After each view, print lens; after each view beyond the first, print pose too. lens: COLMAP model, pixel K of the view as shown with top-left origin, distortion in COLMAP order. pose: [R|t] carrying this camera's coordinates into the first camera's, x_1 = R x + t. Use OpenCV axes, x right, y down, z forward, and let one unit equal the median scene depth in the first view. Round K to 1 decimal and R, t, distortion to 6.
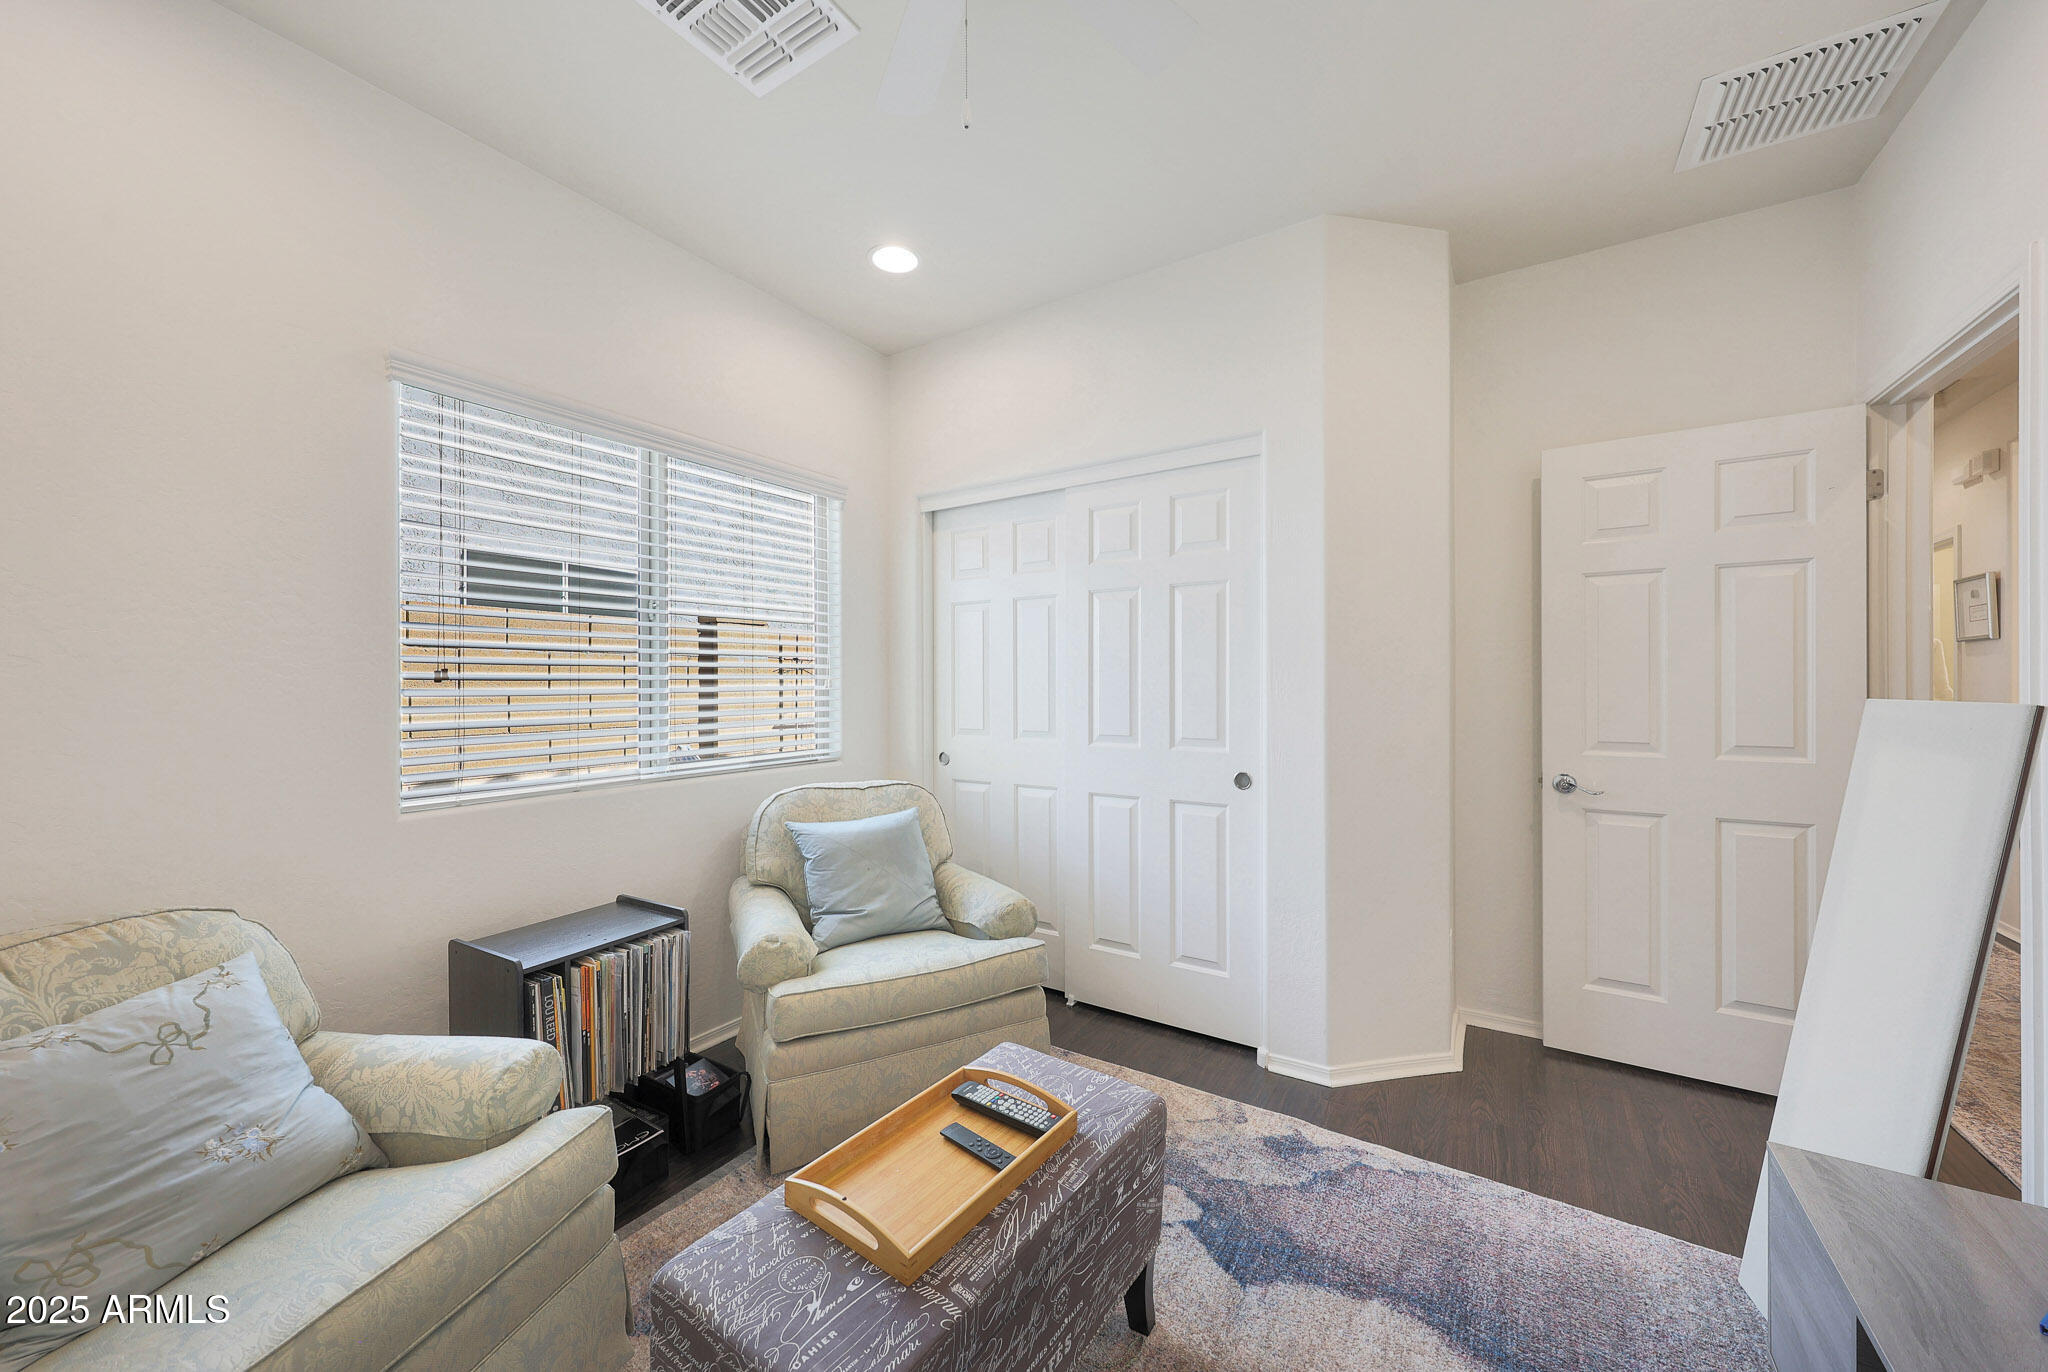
lens RADIAL K [[769.2, 0, 1023.2], [0, 769.2, 682.8], [0, 0, 1]] dist [0.002303, -0.000810]
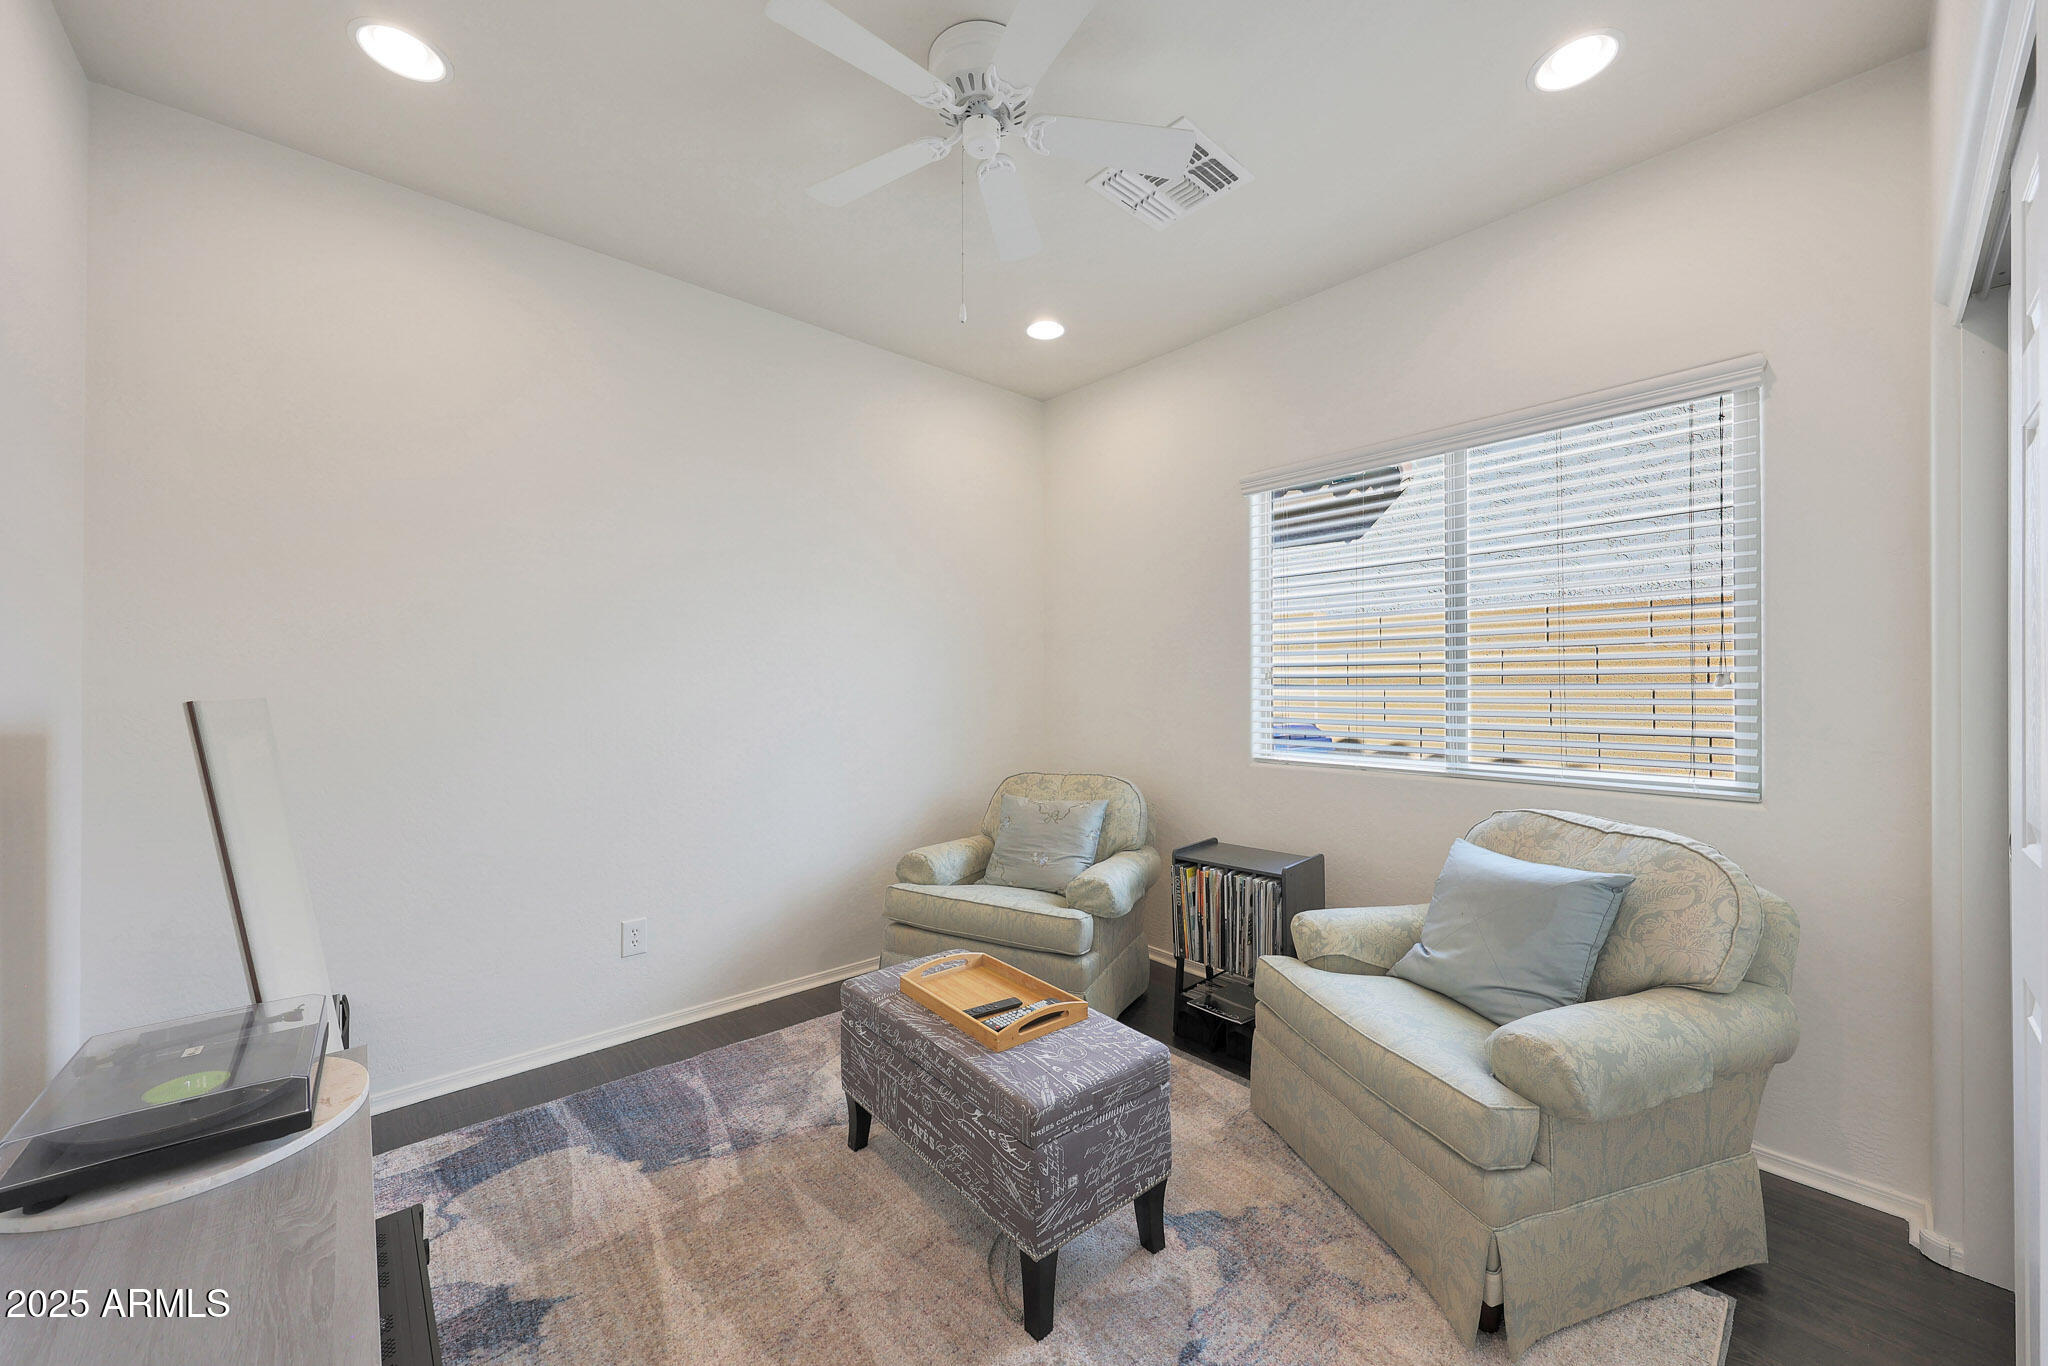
lens RADIAL K [[769.2, 0, 1024.7], [0, 769.2, 682.7], [0, 0, 1]] dist [0.002303, -0.000810]
pose [[-0.282704, 0.002615, -0.959204, 1.333174], [0.000547, 0.999997, 0.002565, -0.001722], [0.959207, 0.000201, -0.282704, 1.515610]]
